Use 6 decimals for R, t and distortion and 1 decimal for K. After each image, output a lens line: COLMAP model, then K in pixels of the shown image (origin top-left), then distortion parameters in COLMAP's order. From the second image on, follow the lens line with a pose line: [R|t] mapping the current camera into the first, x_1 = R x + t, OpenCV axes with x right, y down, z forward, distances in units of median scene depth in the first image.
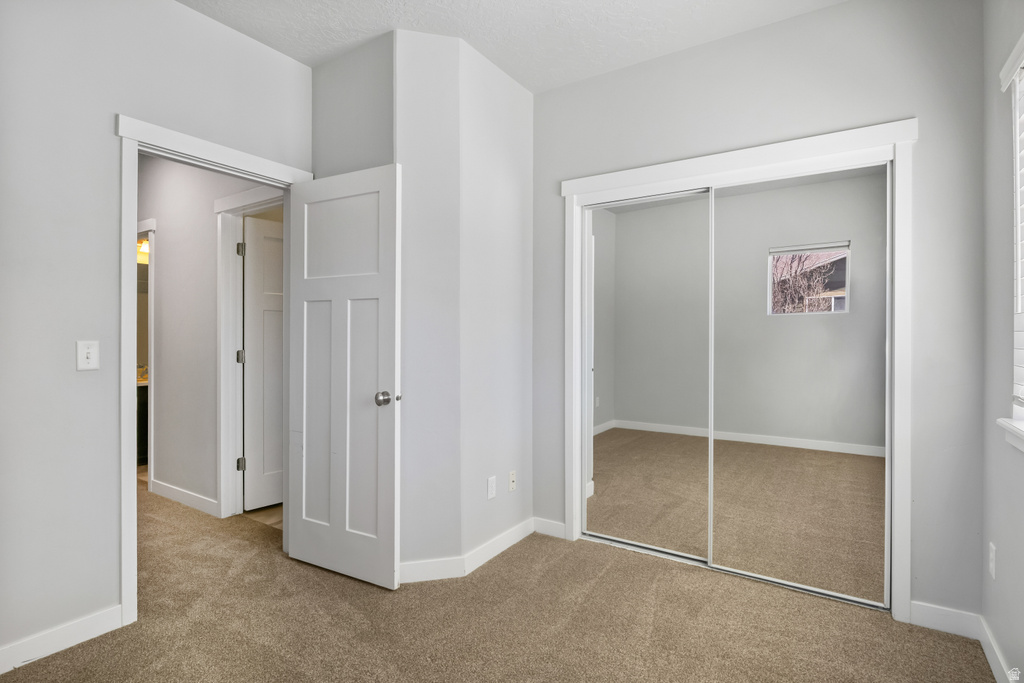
lens RADIAL K [[512.6, 0, 516.7], [0, 512.6, 336.6], [0, 0, 1]] dist [-0.013889, -0.000502]
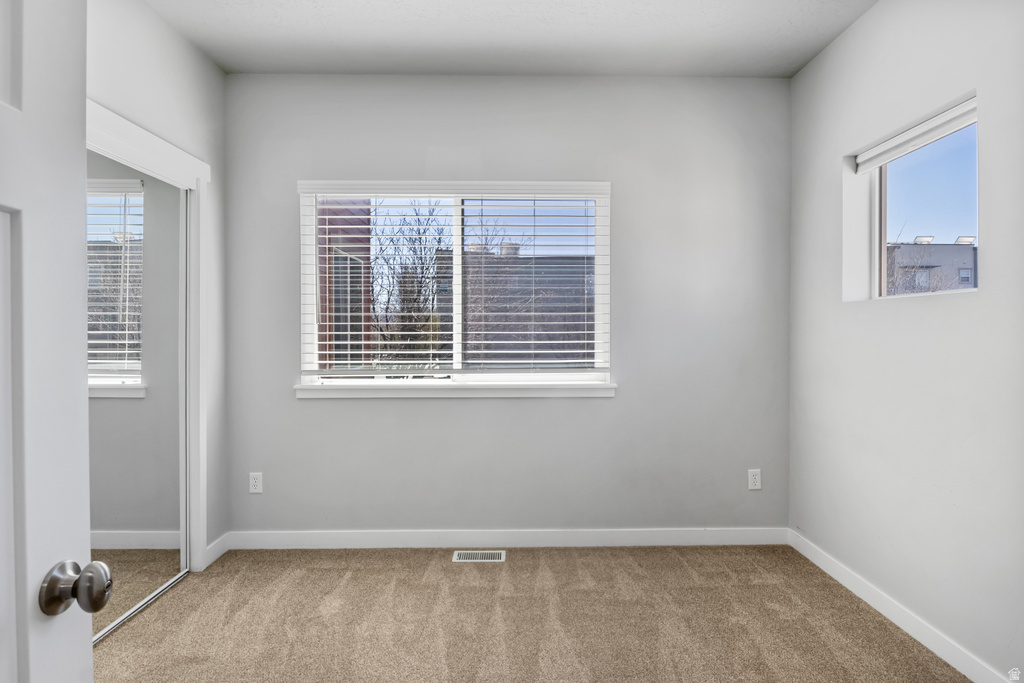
lens RADIAL K [[512.6, 0, 516.7], [0, 512.6, 336.6], [0, 0, 1]] dist [-0.013889, -0.000502]
pose [[-0.558236, -0.012846, 0.829583, -0.674304], [-0.001492, 0.999894, 0.014479, -0.021336], [-0.829681, 0.006845, -0.558196, 1.045429]]
